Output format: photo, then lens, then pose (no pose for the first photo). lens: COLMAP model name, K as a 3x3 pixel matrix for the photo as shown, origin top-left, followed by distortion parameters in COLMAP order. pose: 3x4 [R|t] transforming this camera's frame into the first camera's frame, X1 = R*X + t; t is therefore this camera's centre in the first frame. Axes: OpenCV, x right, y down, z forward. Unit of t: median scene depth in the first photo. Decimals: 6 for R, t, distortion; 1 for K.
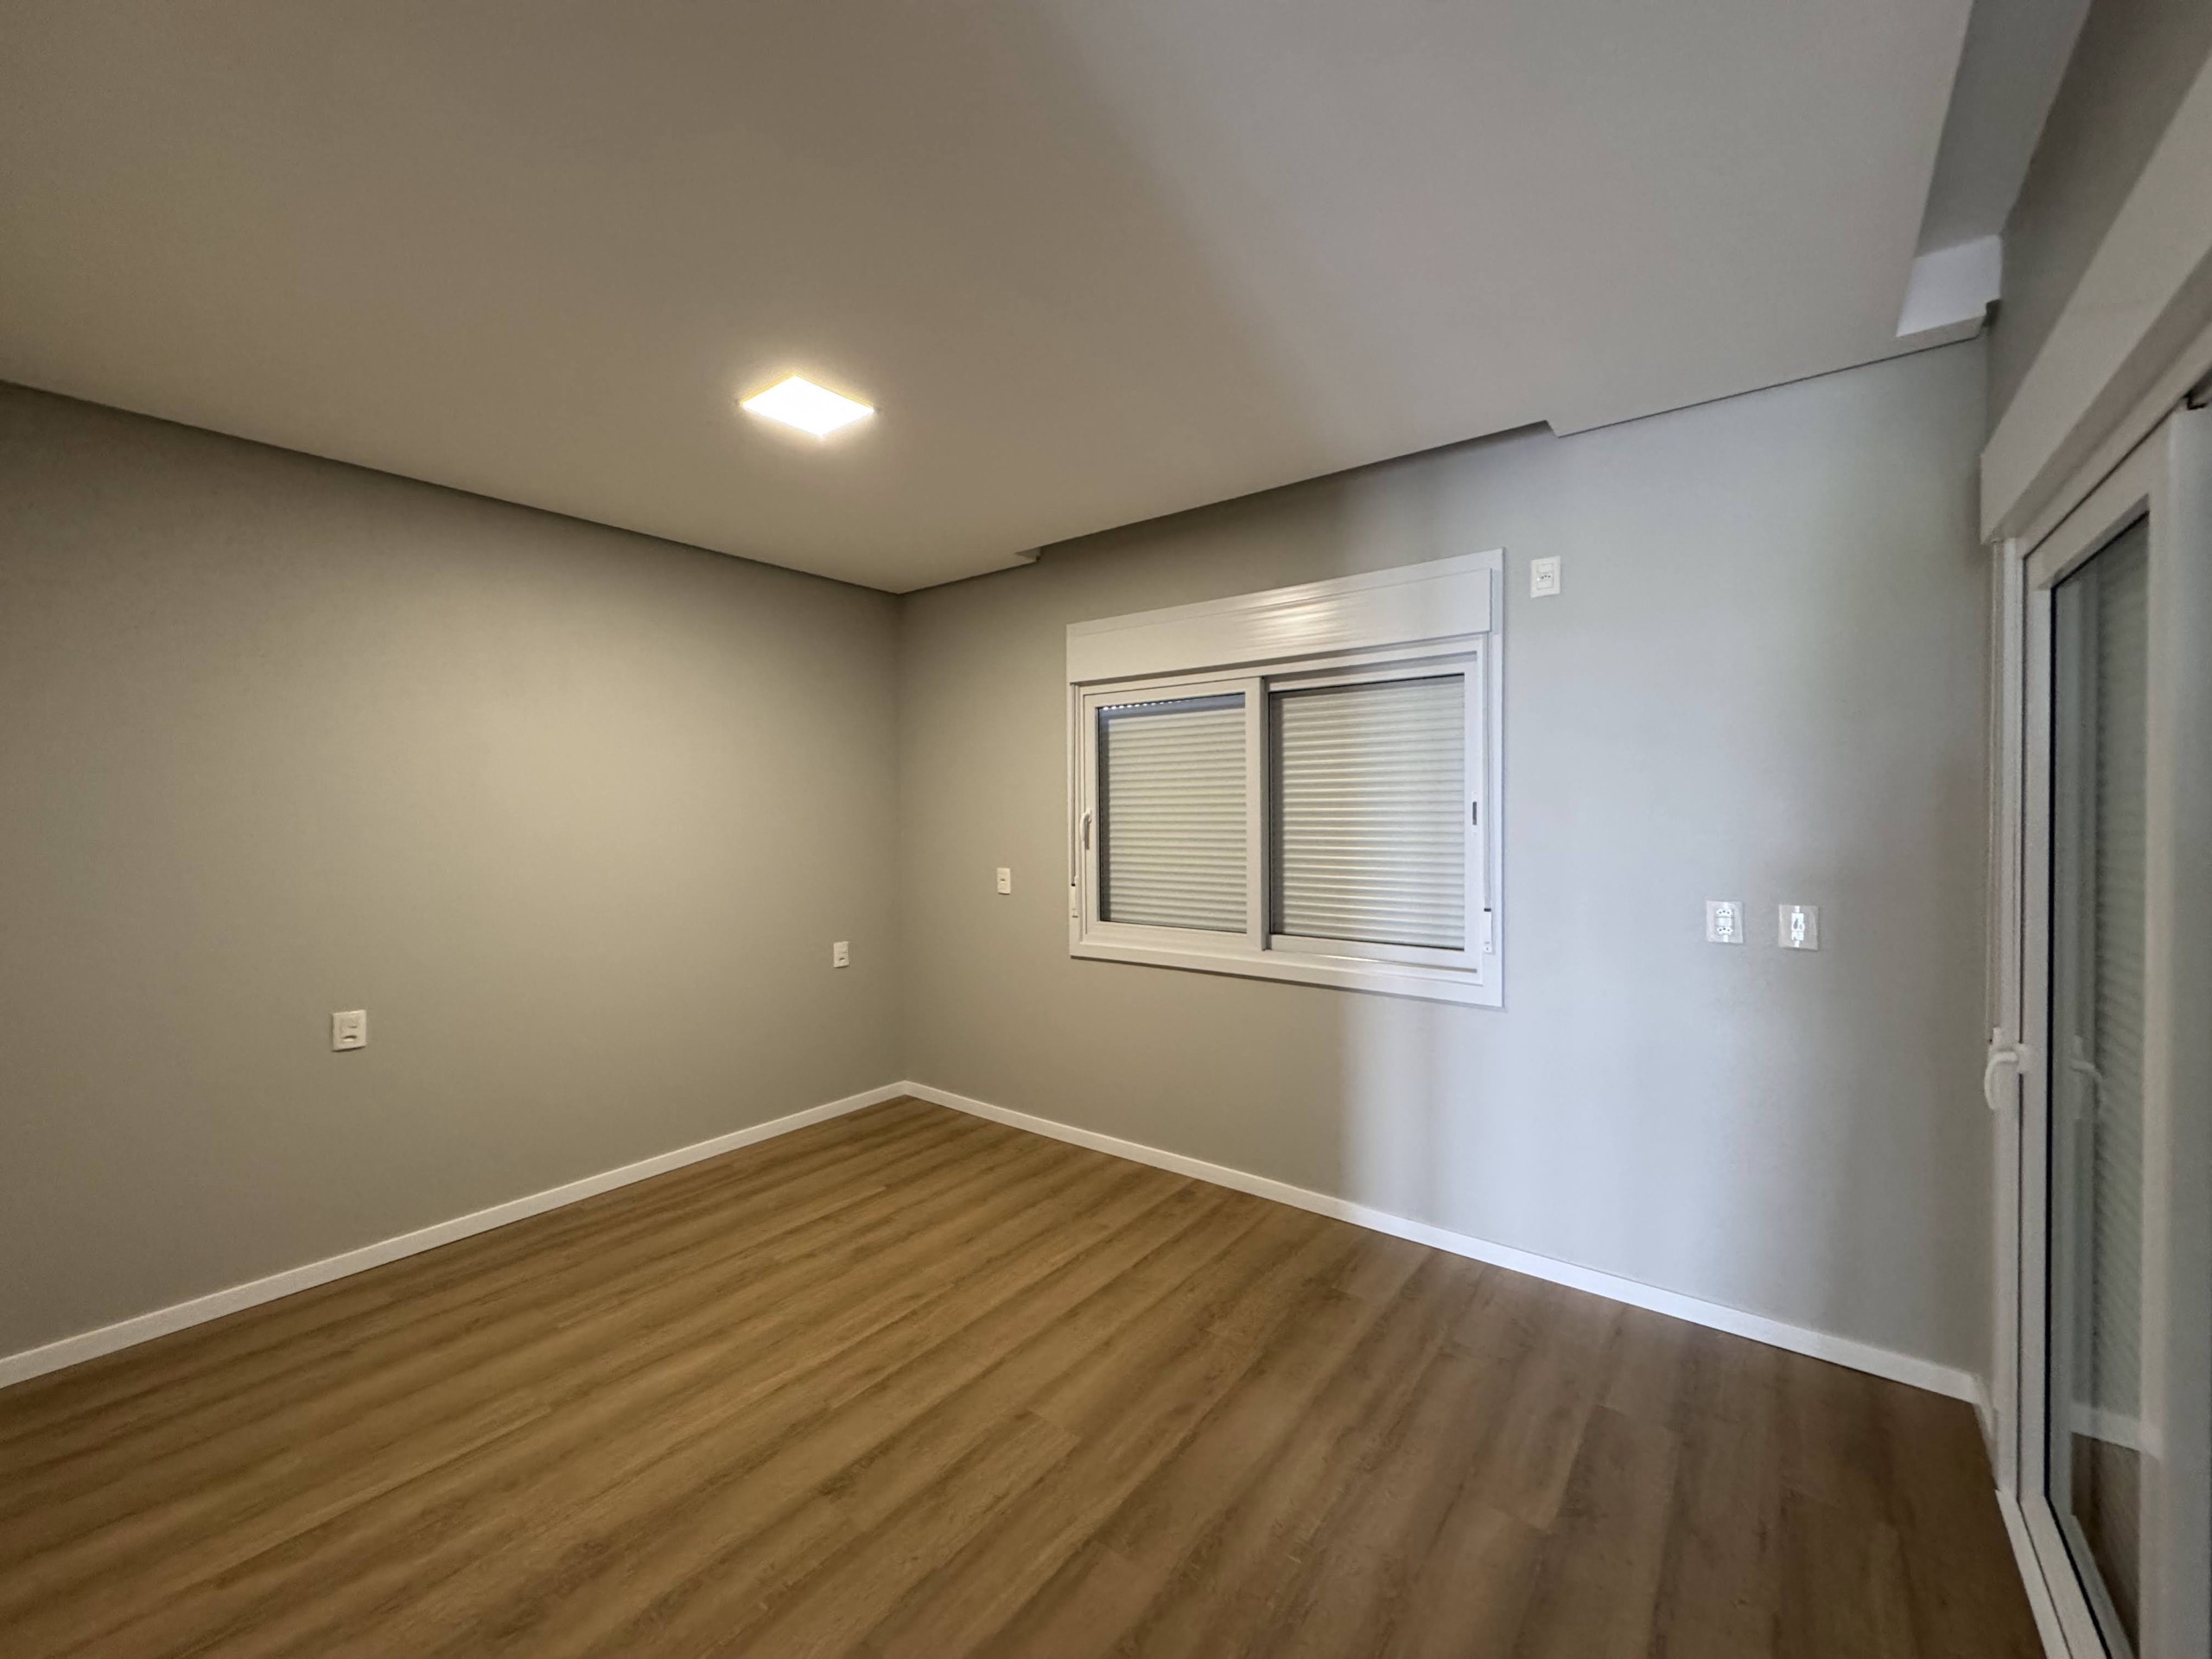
lens RADIAL K [[883.3, 0, 1107.4], [0, 883.3, 820.7], [0, 0, 1]] dist [-0.002747, 0.000650]
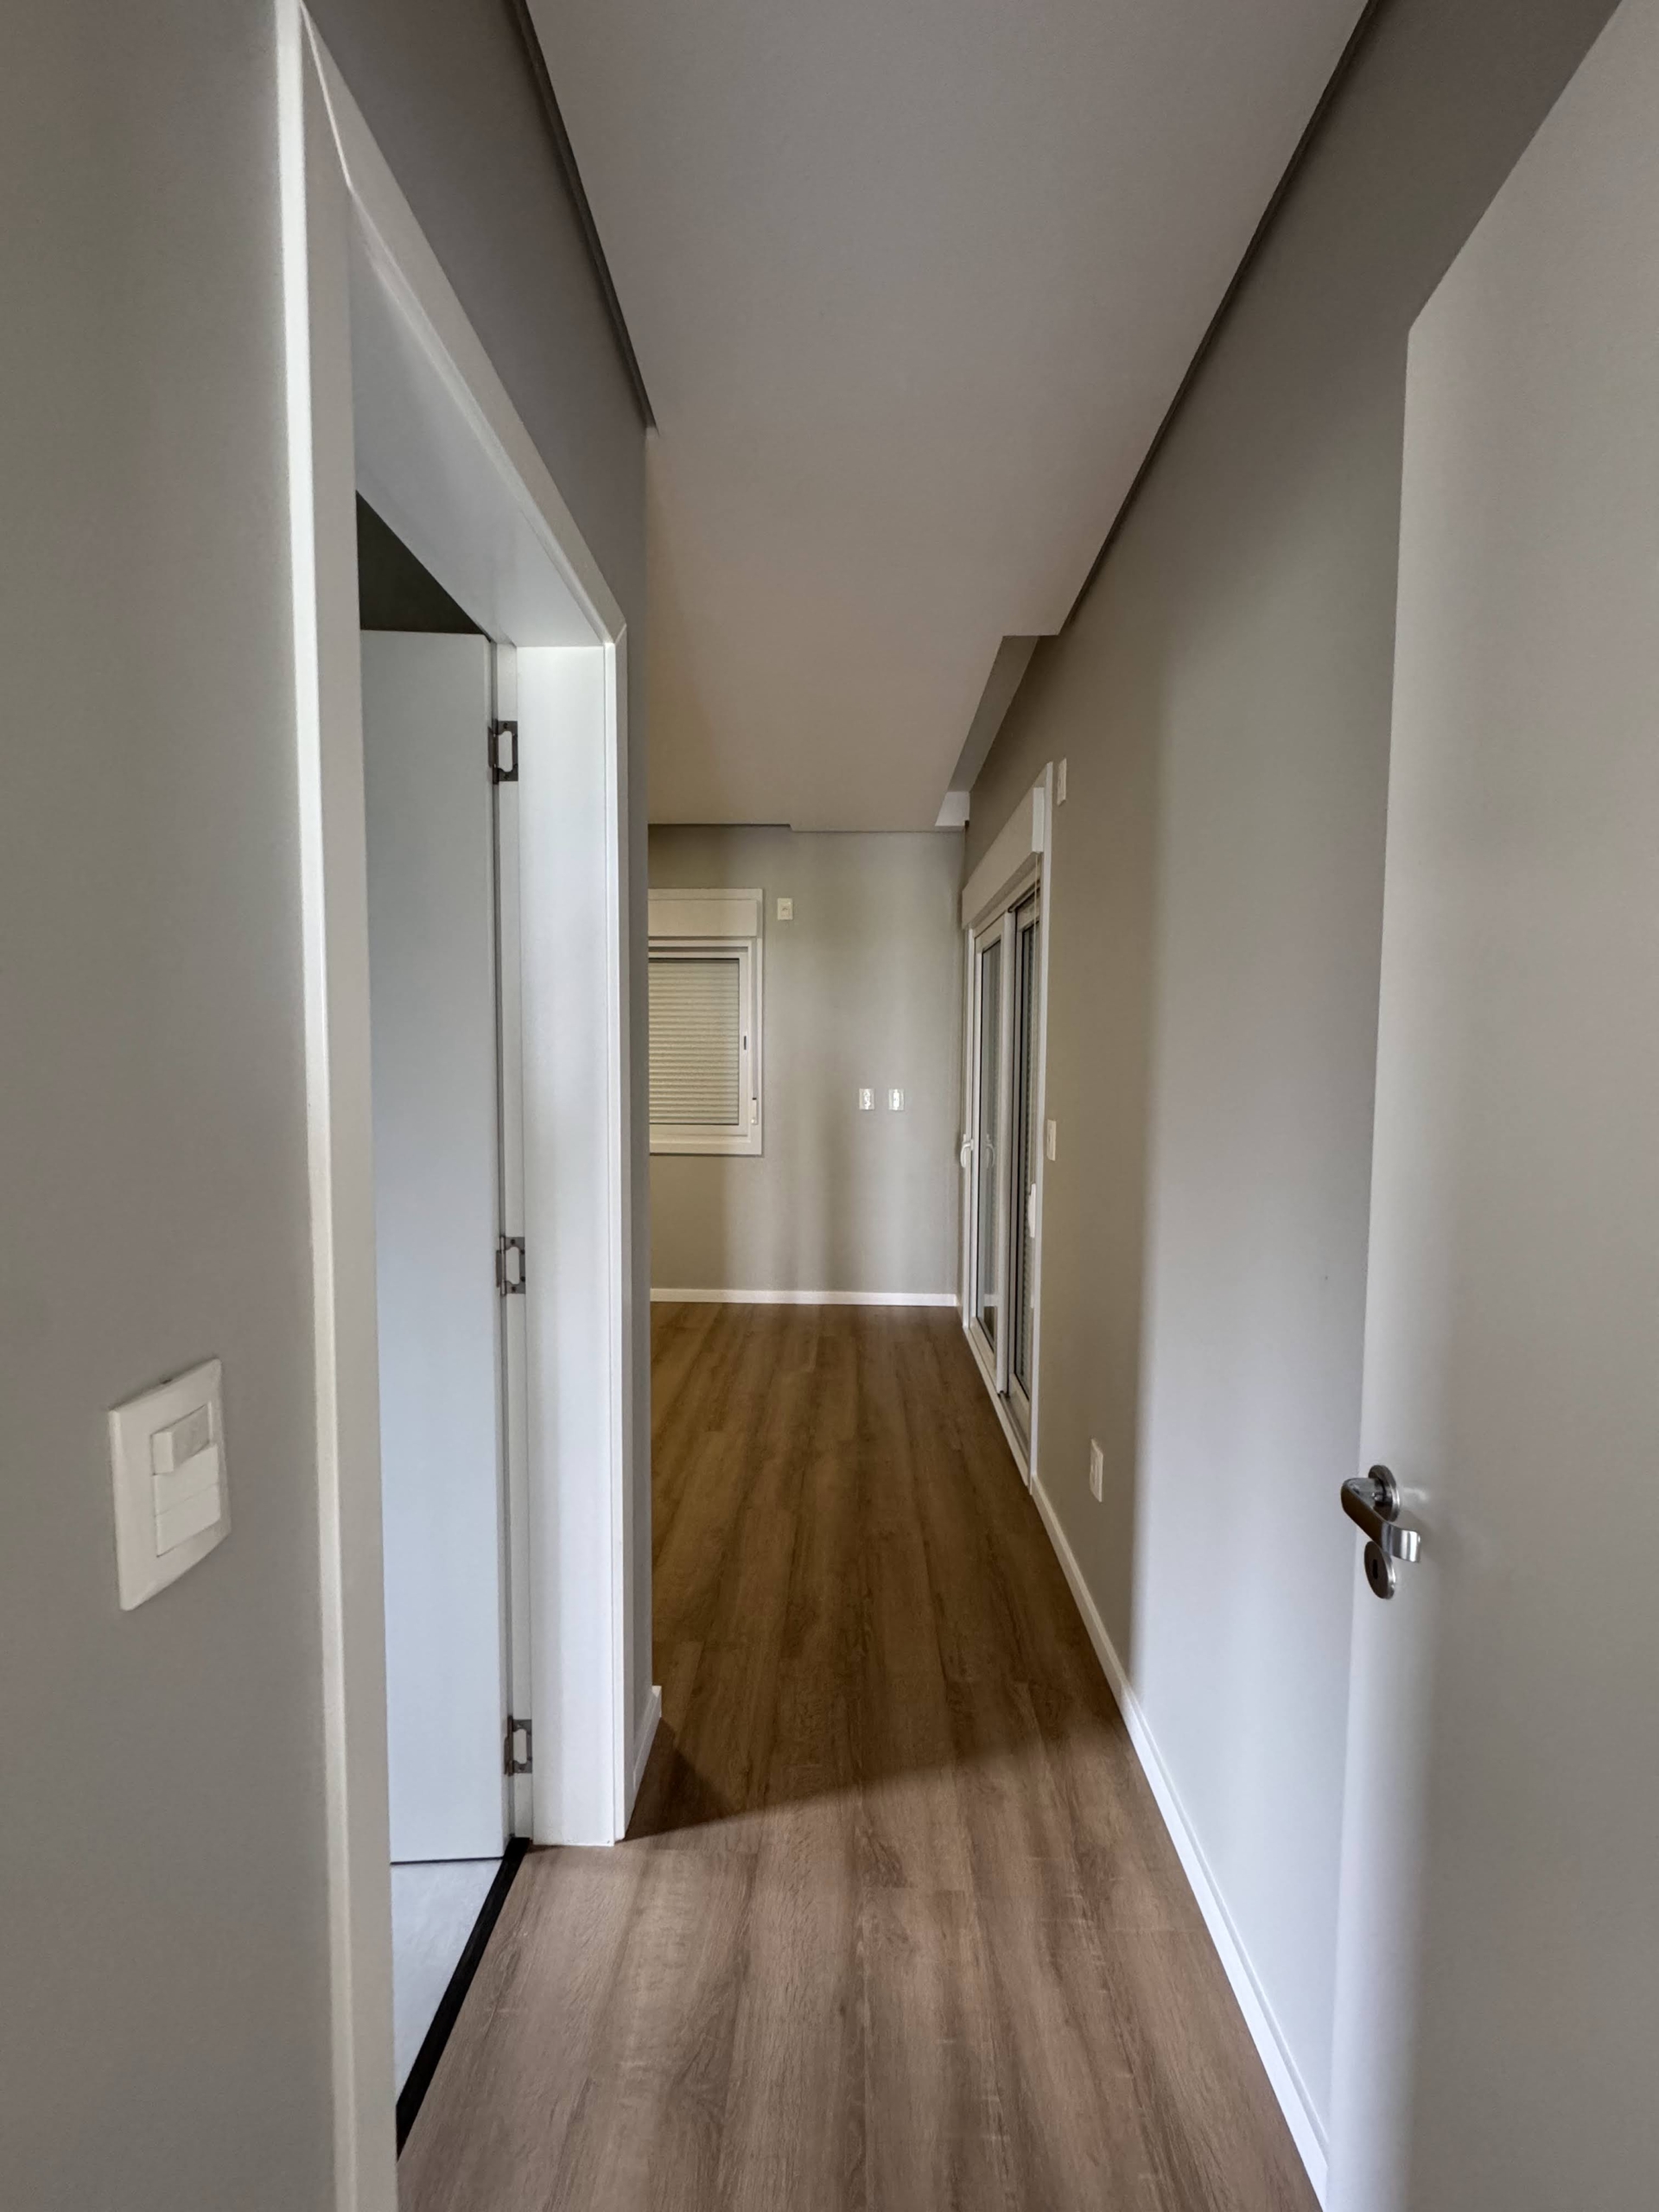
lens RADIAL K [[883.3, 0, 828.9], [0, 883.3, 1105.0], [0, 0, 1]] dist [-0.002747, 0.000650]
pose [[0.808459, -0.022888, 0.588108, -0.515913], [-0.003593, 0.999033, 0.043819, 0.040555], [-0.588542, -0.037539, 0.807595, -0.529350]]
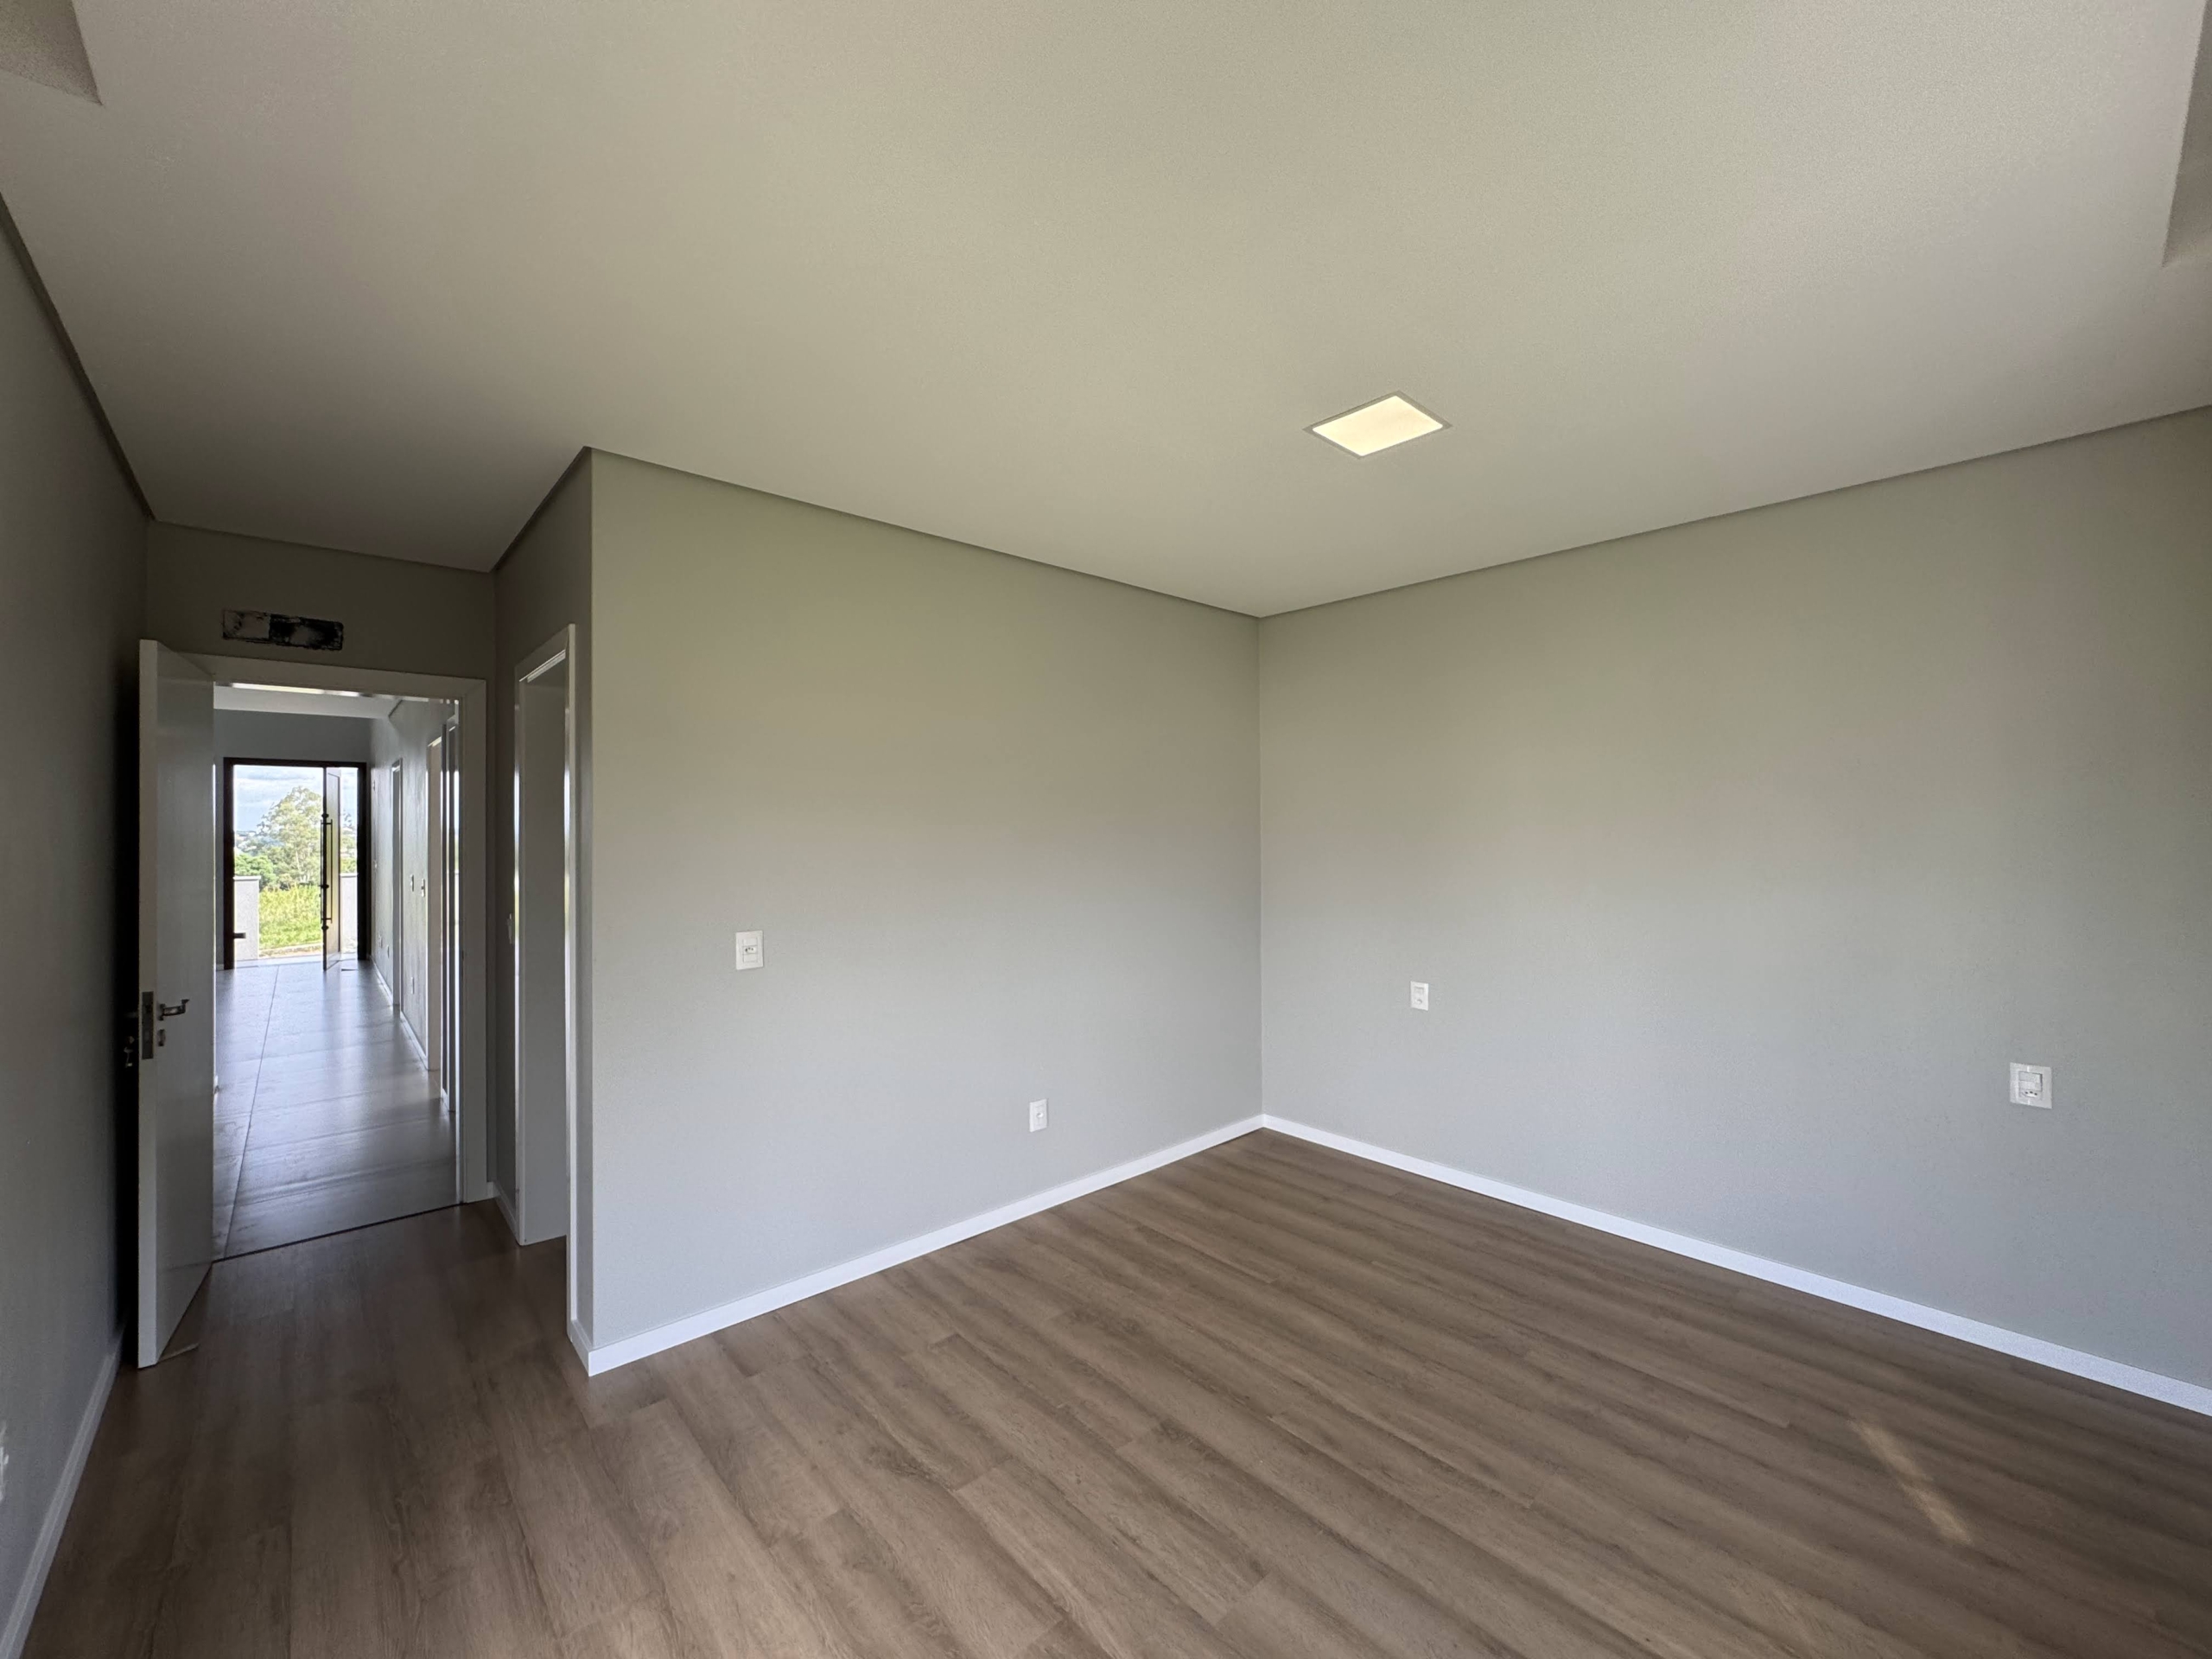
lens RADIAL K [[883.3, 0, 1106.3], [0, 883.3, 826.6], [0, 0, 1]] dist [-0.002747, 0.000650]
pose [[-0.172991, 0.004826, -0.984912, 0.642971], [-0.005947, 0.999965, 0.005944, -0.033344], [0.984905, 0.006886, -0.172957, 0.848382]]
